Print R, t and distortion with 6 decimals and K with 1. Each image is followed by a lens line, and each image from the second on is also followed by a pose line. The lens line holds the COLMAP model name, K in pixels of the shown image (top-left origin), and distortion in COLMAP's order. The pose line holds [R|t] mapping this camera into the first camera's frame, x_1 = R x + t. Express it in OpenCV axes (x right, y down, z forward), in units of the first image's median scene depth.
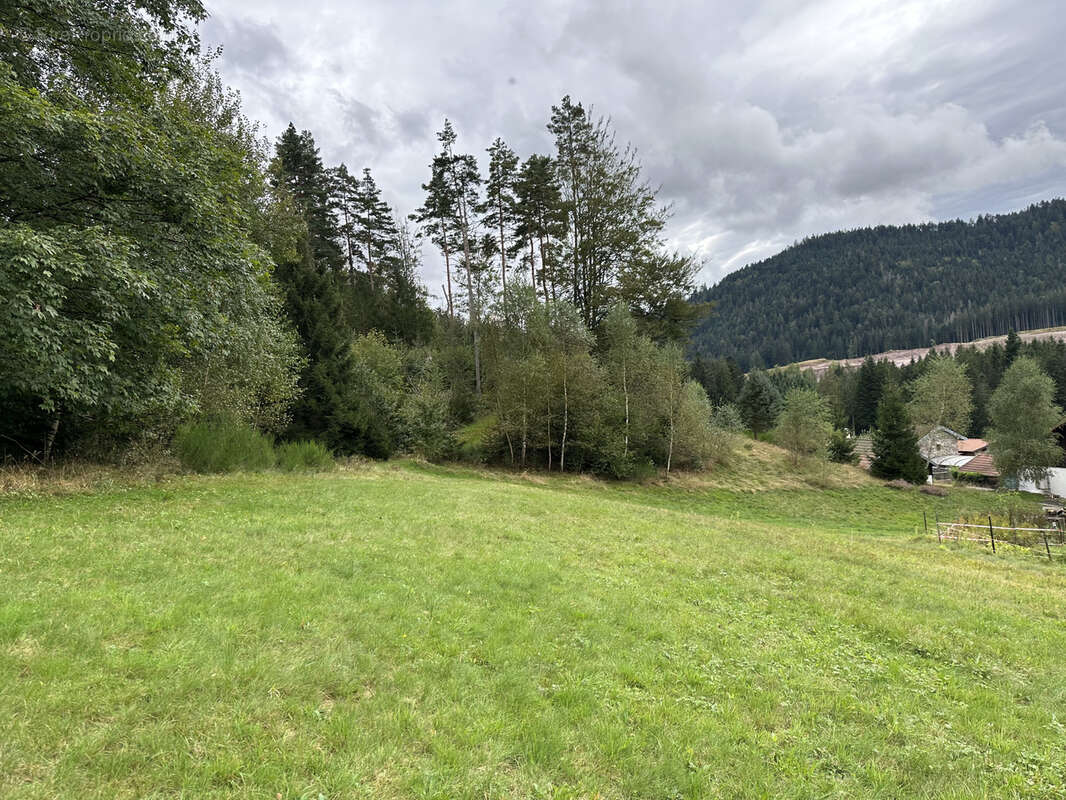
lens RADIAL K [[724.8, 0, 533.0], [0, 724.8, 400.0], [0, 0, 1]] dist [-0.008794, -0.005579]
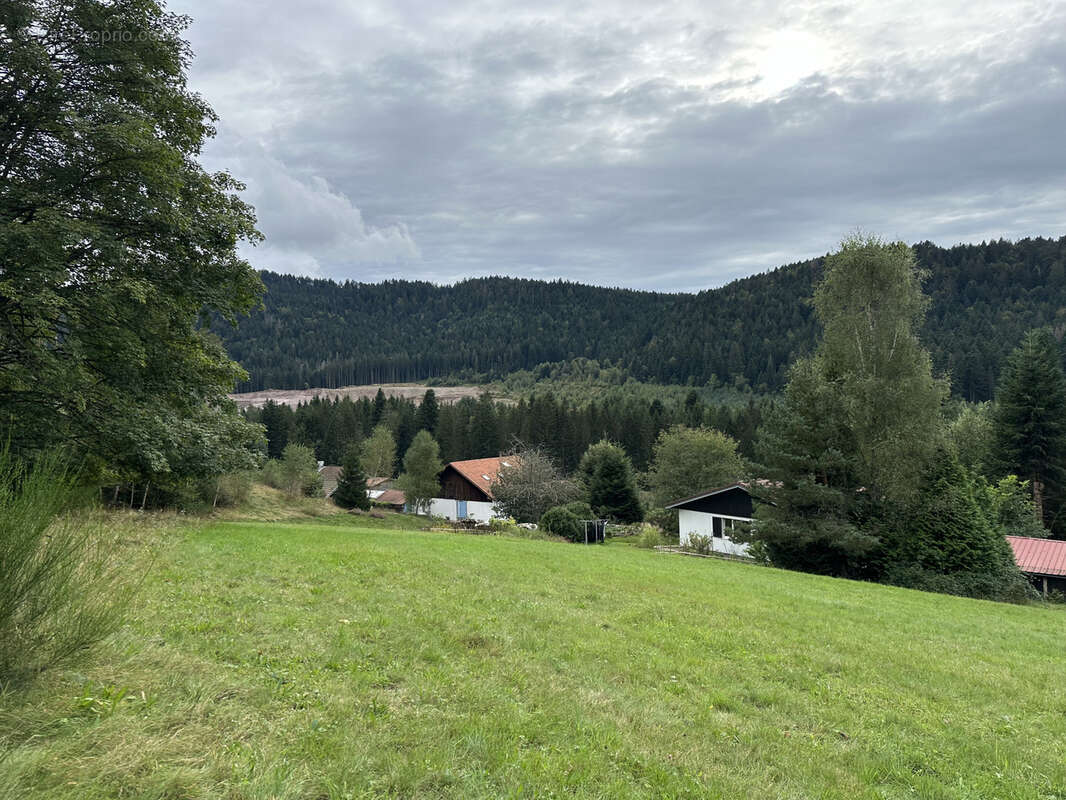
lens RADIAL K [[737.1, 0, 533.0], [0, 737.1, 400.0], [0, 0, 1]] dist [0.109553, -0.126411]
pose [[0.674813, 0.078132, 0.733841, -0.053523], [-0.050789, 0.996939, -0.059440, -0.005638], [-0.736239, 0.002840, 0.676716, -0.042798]]
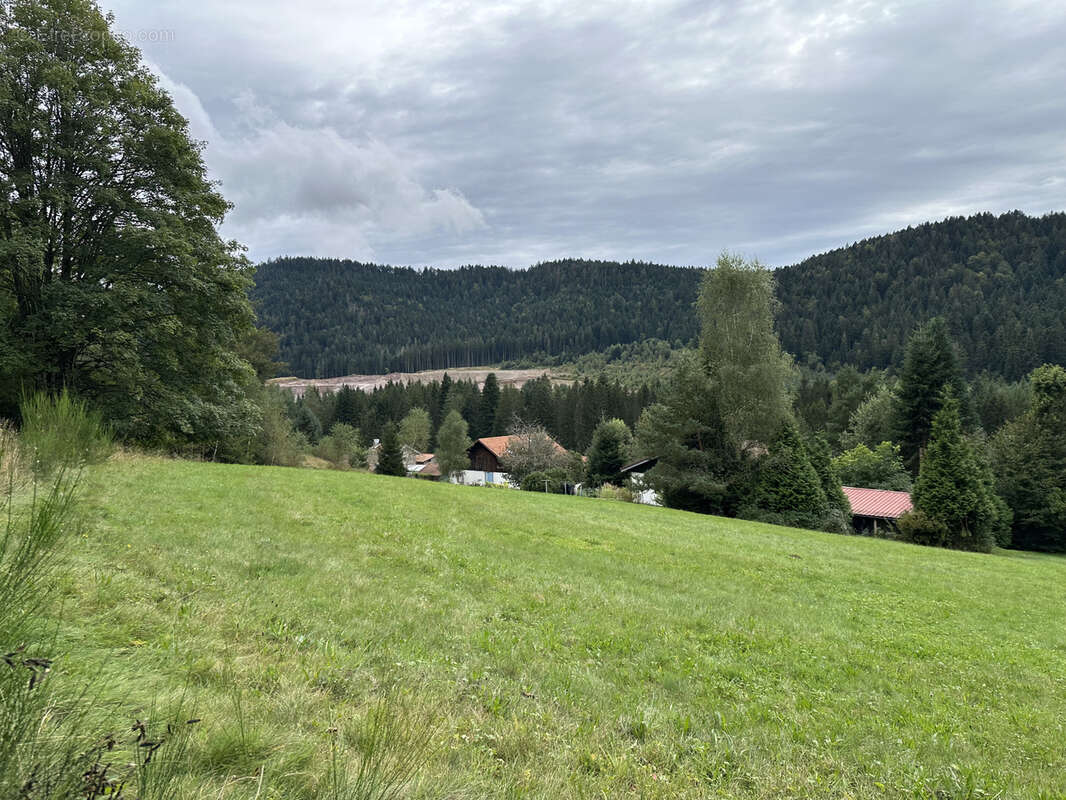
lens RADIAL K [[750.5, 0, 544.6], [0, 750.5, 401.5], [0, 0, 1]] dist [0.084766, -0.090649]
pose [[0.747371, 0.052052, 0.662364, -0.060886], [-0.044603, 0.998608, -0.028149, -0.005324], [-0.662908, -0.008505, 0.748653, -0.085232]]
